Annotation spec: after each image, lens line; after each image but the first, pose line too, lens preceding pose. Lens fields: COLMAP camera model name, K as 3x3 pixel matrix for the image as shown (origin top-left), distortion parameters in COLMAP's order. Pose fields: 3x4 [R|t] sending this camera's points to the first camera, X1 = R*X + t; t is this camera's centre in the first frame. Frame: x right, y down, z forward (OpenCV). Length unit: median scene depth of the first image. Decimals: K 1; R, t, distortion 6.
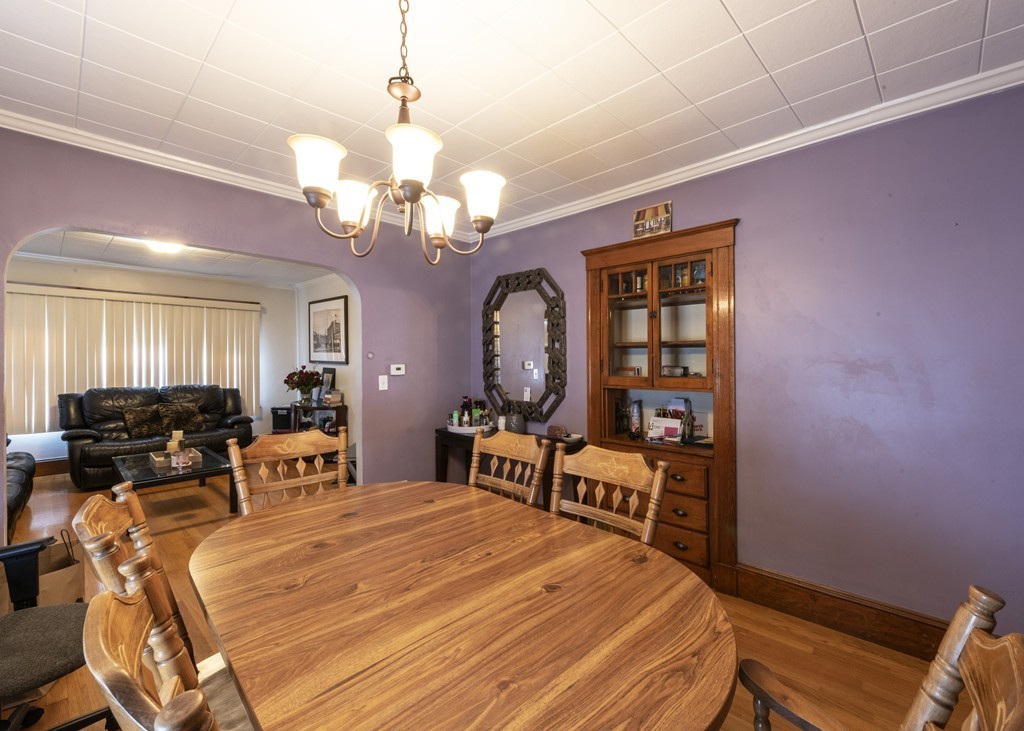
lens RADIAL K [[445.0, 0, 514.7], [0, 445.0, 358.1], [0, 0, 1]] dist [-0.000379, -0.000065]
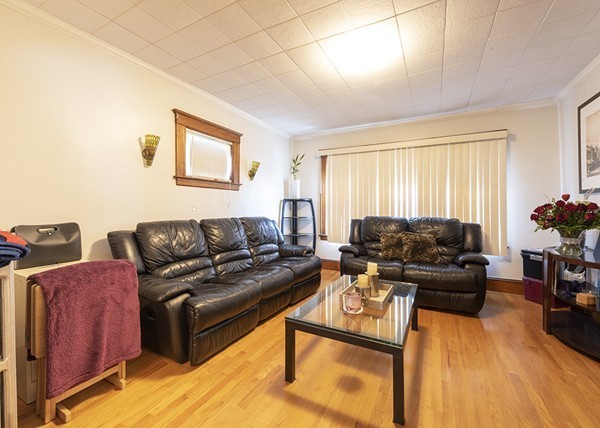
lens RADIAL K [[260.7, 0, 304.5], [0, 260.7, 205.9], [0, 0, 1]] dist [-0.000379, -0.000065]
pose [[0.300556, -0.005724, -0.953747, -0.221770], [-0.007678, 0.999935, -0.008420, 0.040060], [0.953733, 0.009853, 0.300492, 0.513576]]
